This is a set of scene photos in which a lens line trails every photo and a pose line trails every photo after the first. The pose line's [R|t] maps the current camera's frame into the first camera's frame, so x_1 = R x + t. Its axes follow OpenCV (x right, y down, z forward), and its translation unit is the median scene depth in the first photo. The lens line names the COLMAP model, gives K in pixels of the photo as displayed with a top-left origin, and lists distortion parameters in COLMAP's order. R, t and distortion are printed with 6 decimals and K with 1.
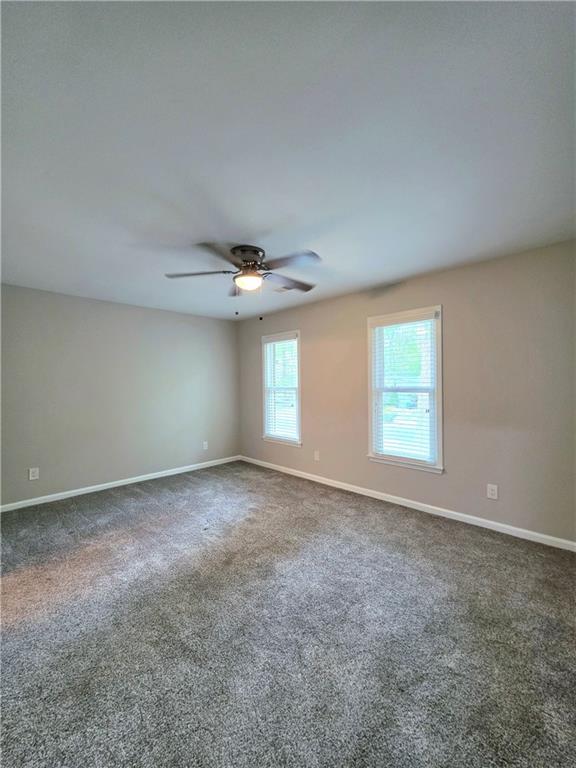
lens RADIAL K [[306.9, 0, 293.7], [0, 306.9, 377.5], [0, 0, 1]] dist [-0.004503, 0.001731]
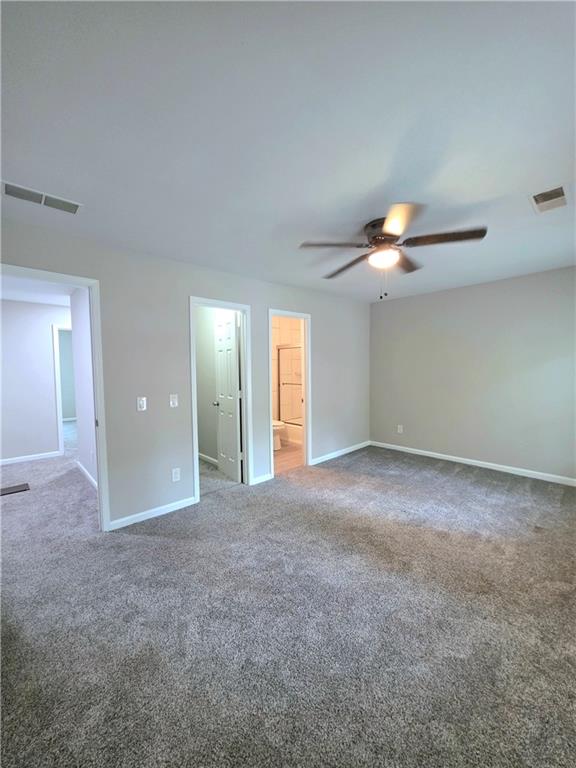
lens RADIAL K [[306.9, 0, 293.2], [0, 306.9, 384.0], [0, 0, 1]] dist [-0.004503, 0.001731]
pose [[-0.040488, 0.062785, -0.997205, 0.636958], [0.031232, 0.997616, 0.061543, -0.002058], [0.998692, -0.028653, -0.042353, 0.609782]]
